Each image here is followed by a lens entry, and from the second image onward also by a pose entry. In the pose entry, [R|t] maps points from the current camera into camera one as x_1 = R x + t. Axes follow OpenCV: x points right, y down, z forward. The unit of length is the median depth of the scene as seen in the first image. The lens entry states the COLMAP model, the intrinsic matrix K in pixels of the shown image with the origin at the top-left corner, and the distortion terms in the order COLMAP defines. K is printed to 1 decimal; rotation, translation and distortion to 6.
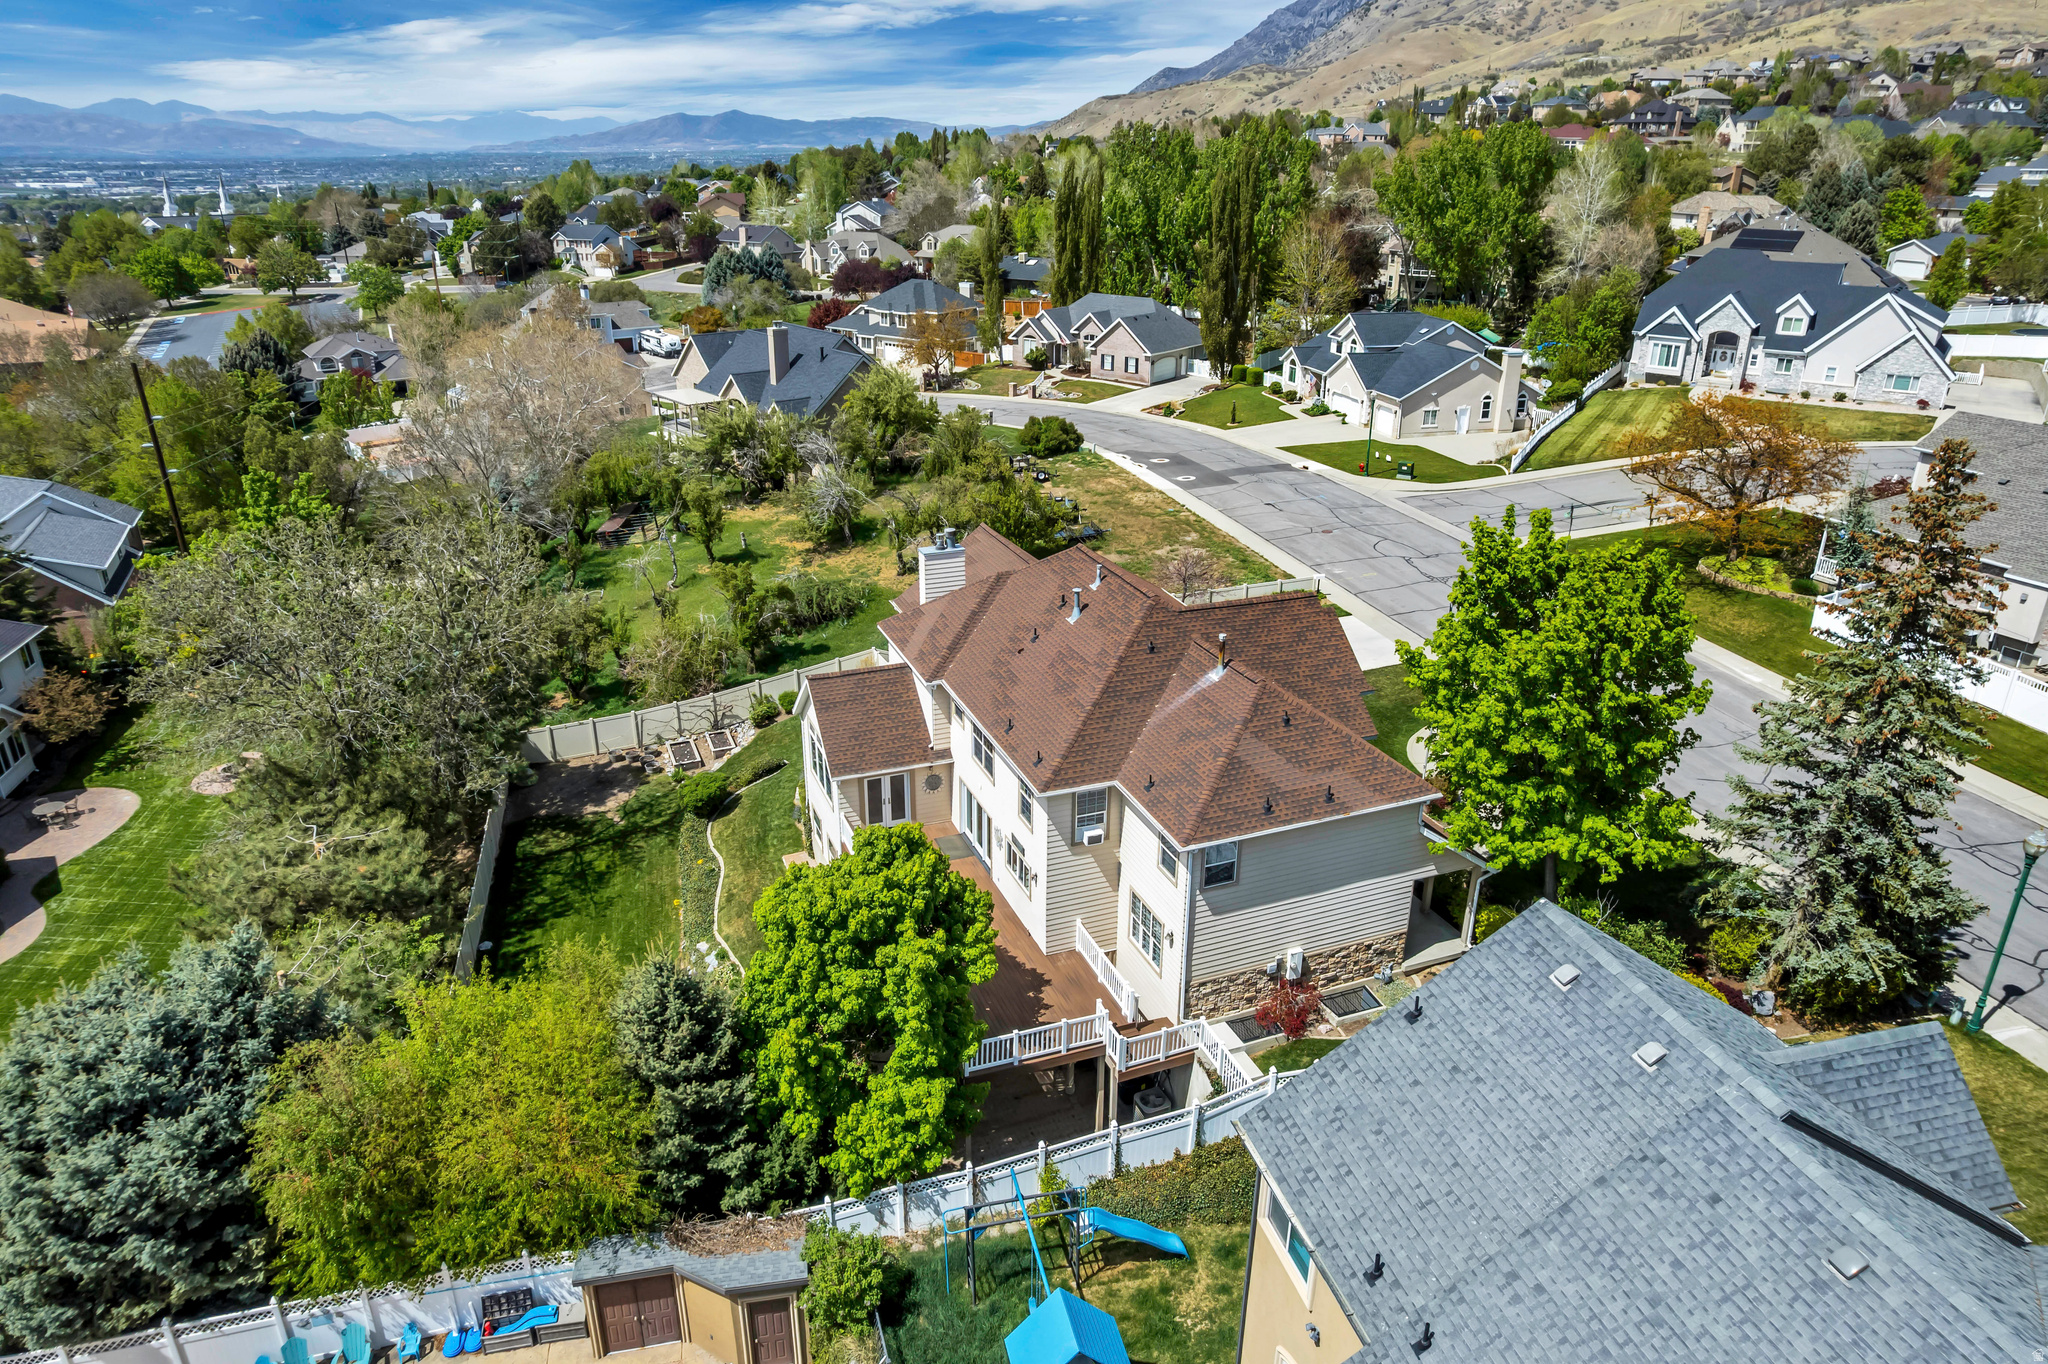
lens RADIAL K [[1309.6, 0, 1034.3], [0, 1309.6, 671.8], [0, 0, 1]] dist [-0.080541, 0.074497]
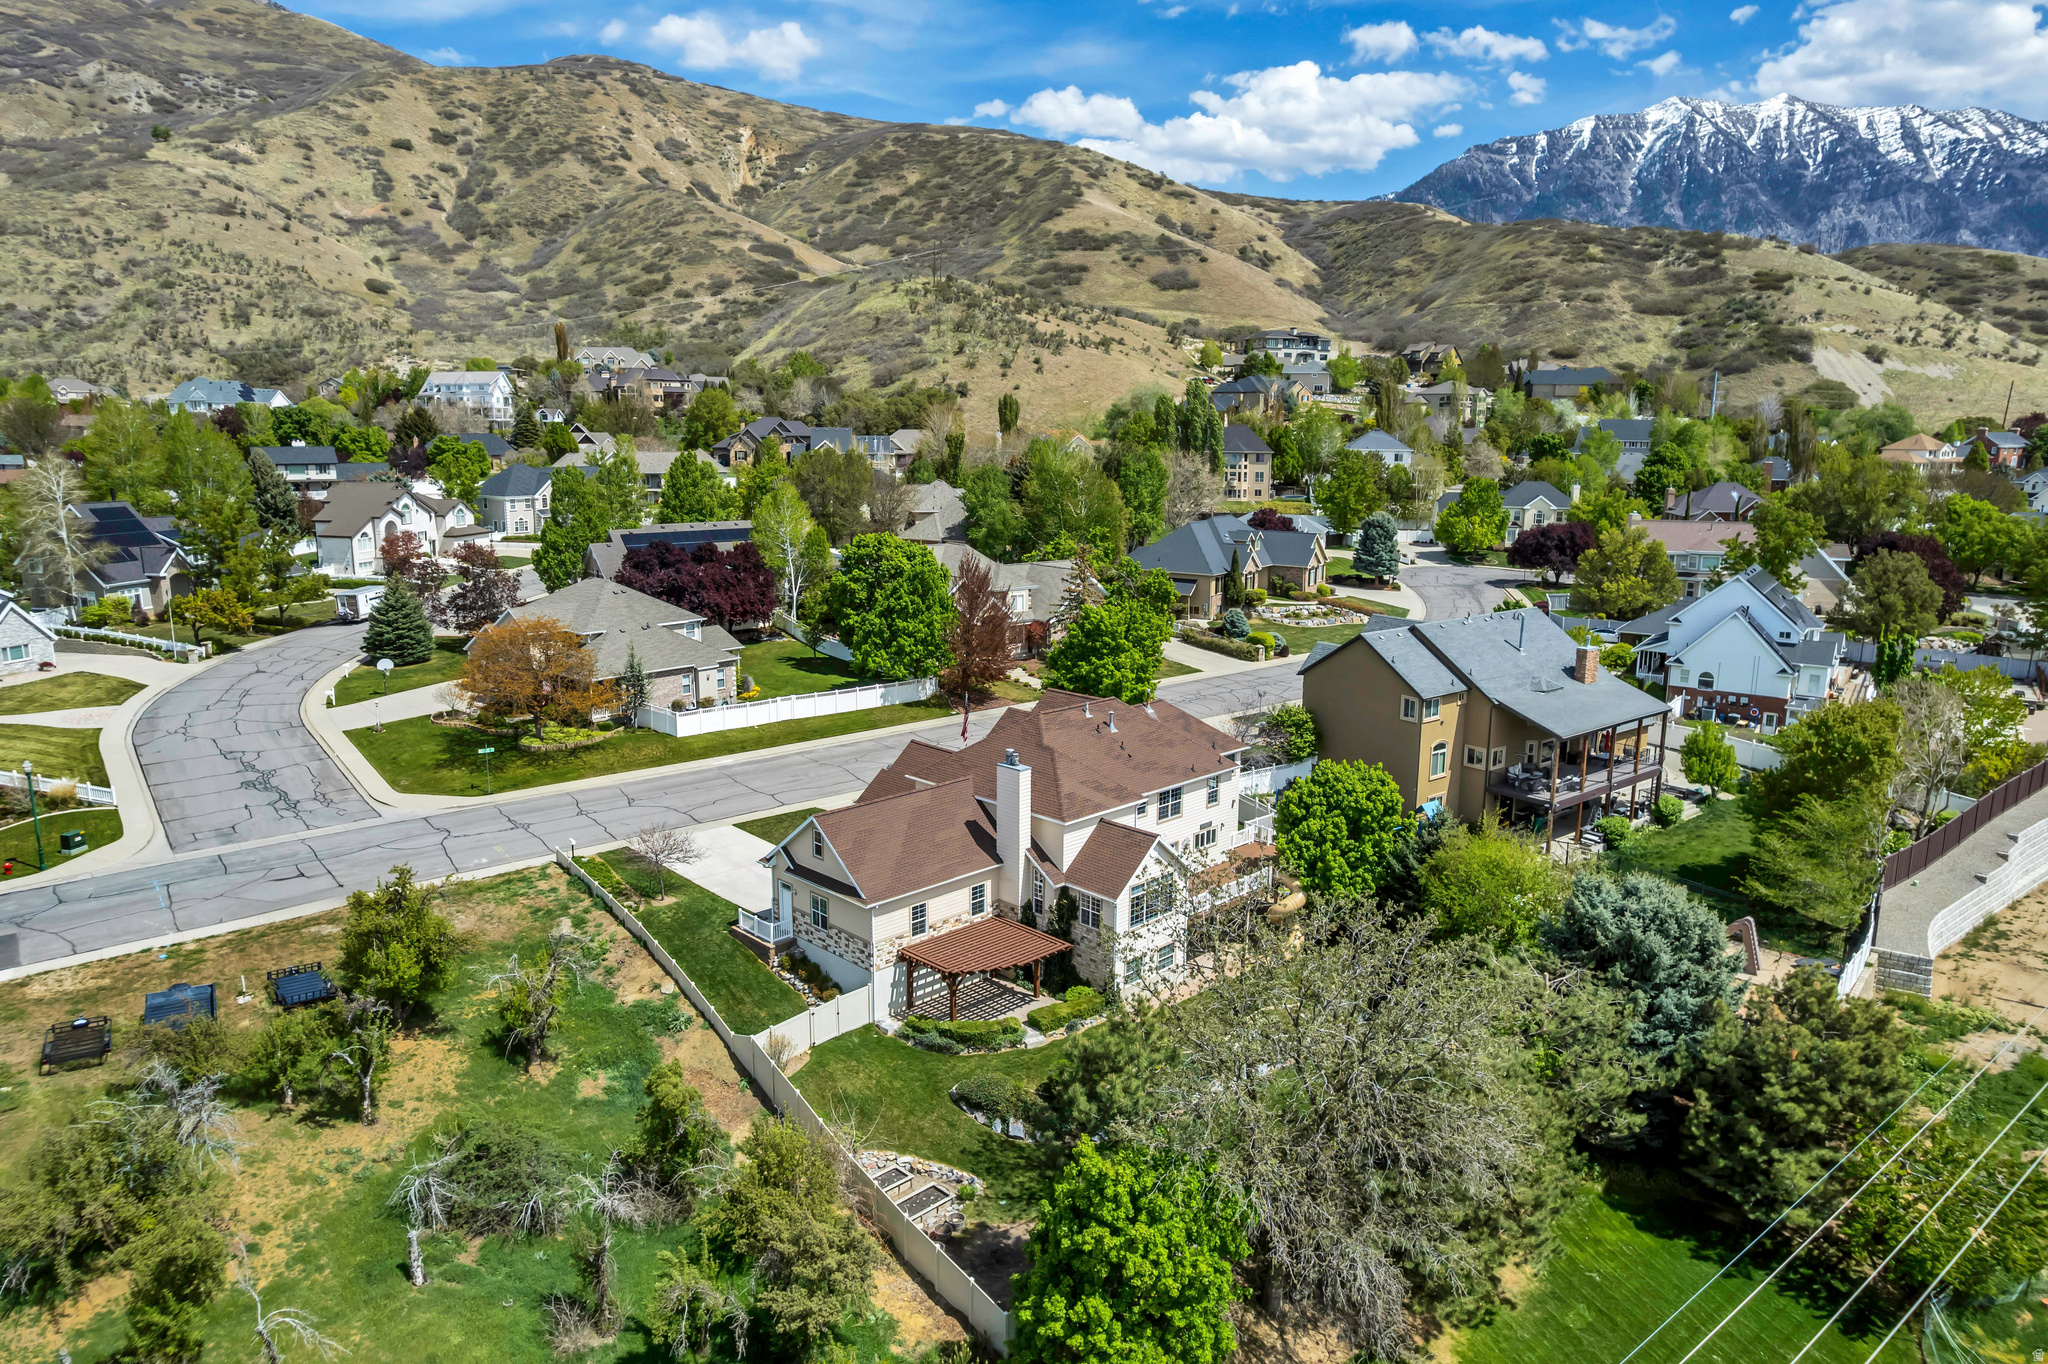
lens RADIAL K [[1309.6, 0, 1033.7], [0, 1309.6, 670.1], [0, 0, 1]] dist [-0.080541, 0.074497]
pose [[-0.397333, -0.181313, 0.899584, -0.533956], [0.337051, 0.882938, 0.326828, -0.258825], [-0.853536, 0.433065, -0.289709, 0.577027]]
